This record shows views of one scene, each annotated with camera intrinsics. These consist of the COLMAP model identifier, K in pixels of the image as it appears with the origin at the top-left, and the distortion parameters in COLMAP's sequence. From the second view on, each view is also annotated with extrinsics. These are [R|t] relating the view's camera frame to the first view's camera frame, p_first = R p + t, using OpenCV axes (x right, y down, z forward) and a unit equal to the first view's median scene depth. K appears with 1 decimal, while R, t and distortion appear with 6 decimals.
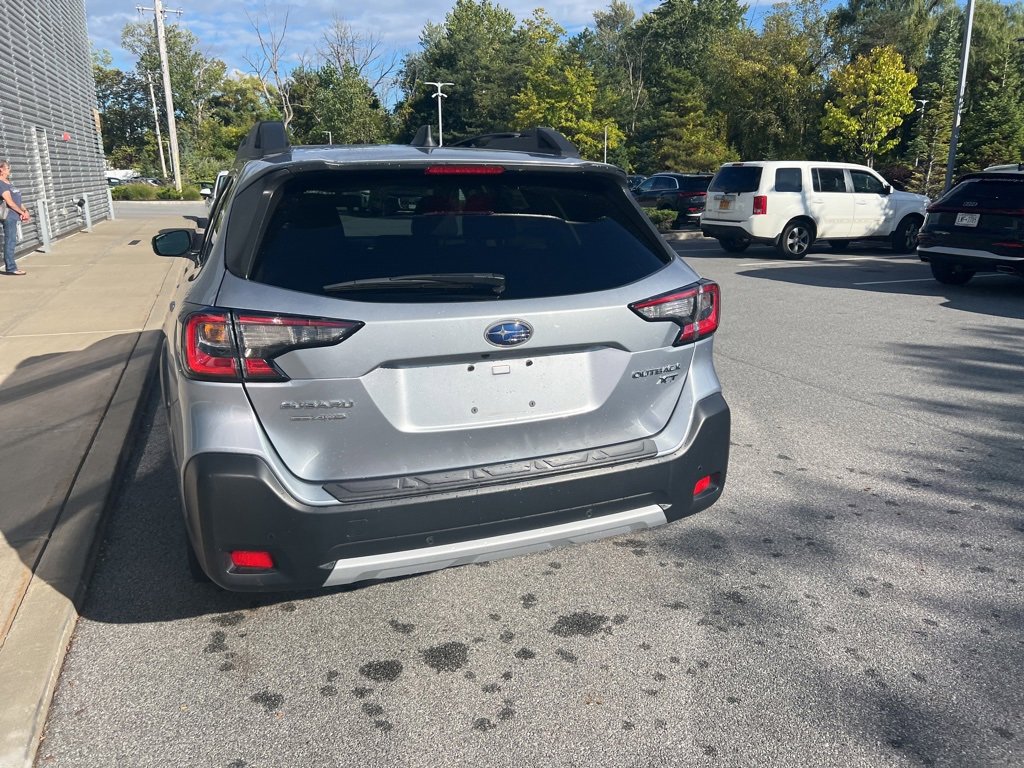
lens RADIAL K [[767.0, 0, 519.4], [0, 767.0, 380.8], [0, 0, 1]] dist [0.050701, -0.051884]
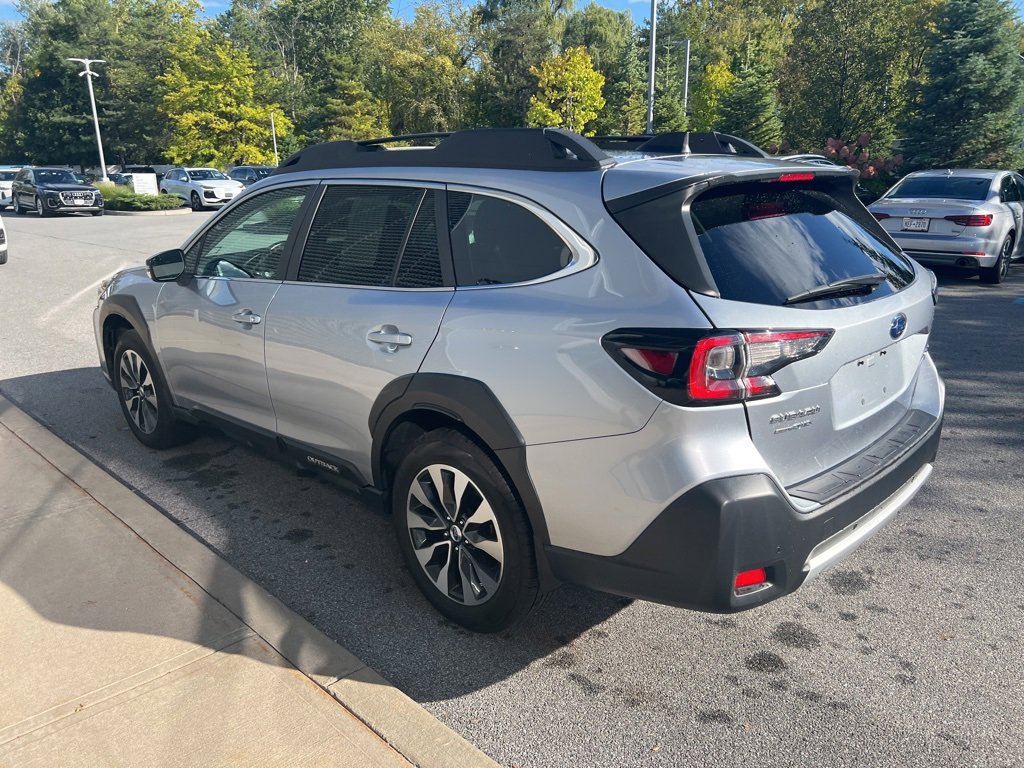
lens RADIAL K [[767.0, 0, 517.9], [0, 767.0, 396.8], [0, 0, 1]] dist [0.050701, -0.051884]
pose [[0.909469, -0.130723, 0.394688, -0.135647], [0.117730, 0.991404, 0.057078, -0.012750], [-0.398756, -0.005444, 0.917041, 0.028733]]
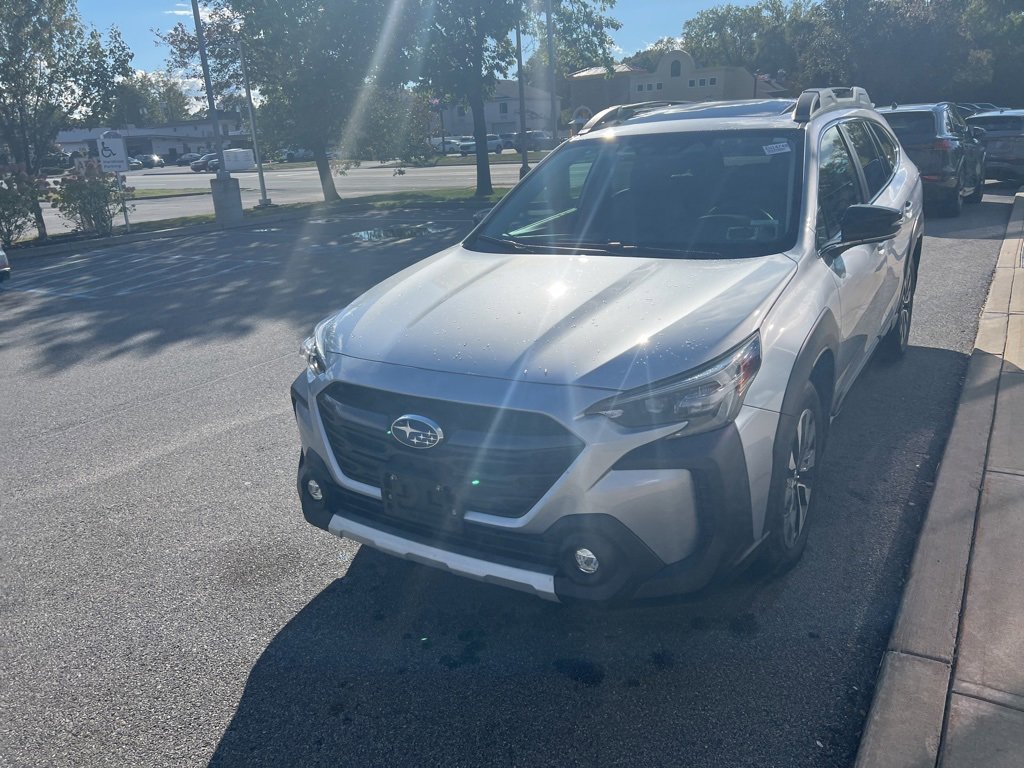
lens RADIAL K [[767.0, 0, 516.5], [0, 767.0, 382.0], [0, 0, 1]] dist [0.050701, -0.051884]
pose [[-0.590827, -0.213157, 0.778130, -0.249551], [0.263469, 0.860616, 0.435803, -0.132416], [-0.762566, 0.462498, -0.452315, 0.486759]]
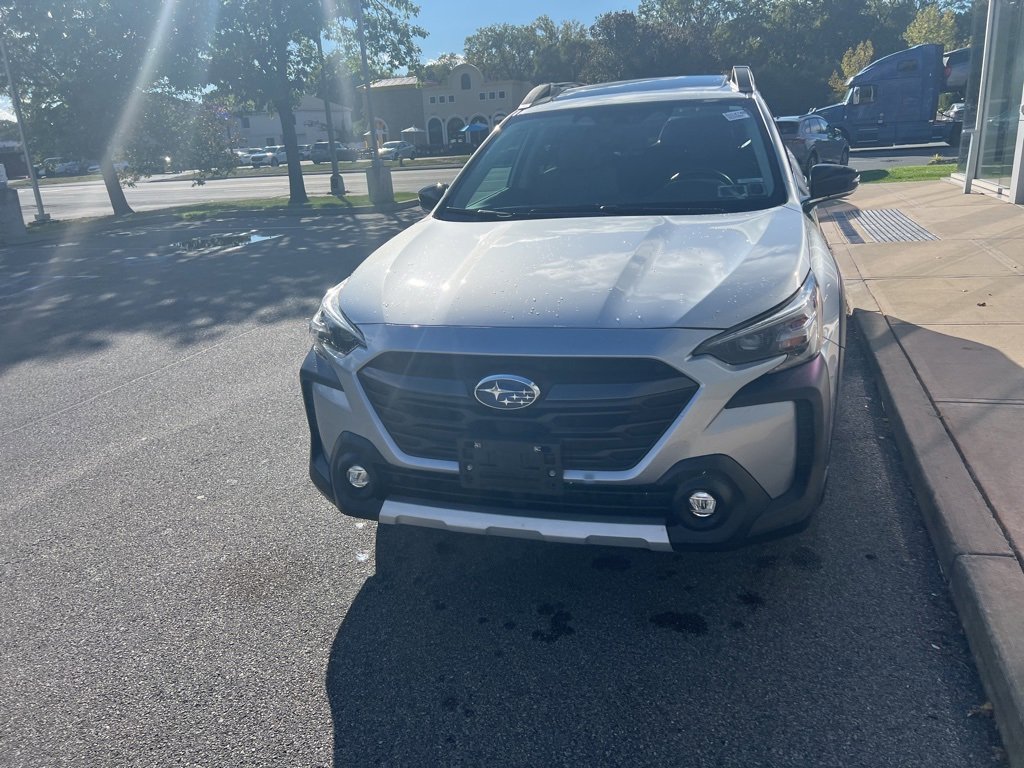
lens RADIAL K [[767.0, 0, 516.3], [0, 767.0, 375.8], [0, 0, 1]] dist [0.050701, -0.051884]
pose [[-0.776620, -0.141067, 0.613971, -0.209927], [0.222019, 0.850784, 0.476313, -0.132757], [-0.589549, 0.506227, -0.629417, 0.524357]]
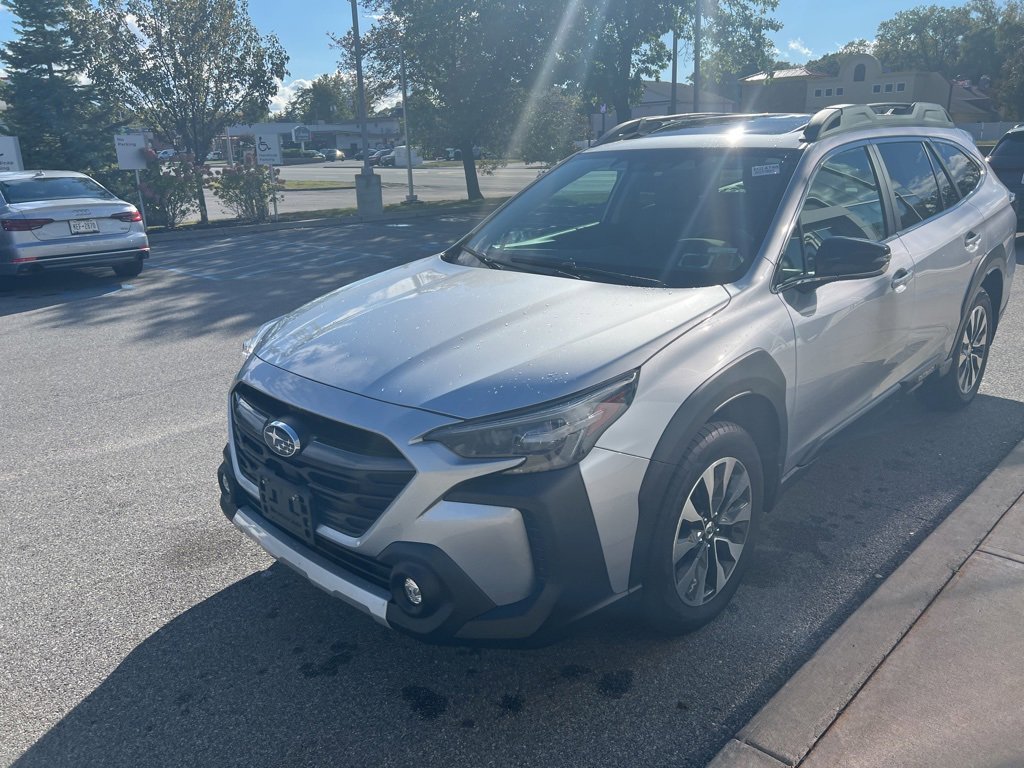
lens RADIAL K [[767.0, 0, 509.2], [0, 767.0, 378.4], [0, 0, 1]] dist [0.050701, -0.051884]
pose [[-0.405393, -0.253243, 0.878365, -0.272258], [0.264491, 0.887271, 0.377882, -0.119822], [-0.875044, 0.385510, -0.292713, 0.438327]]
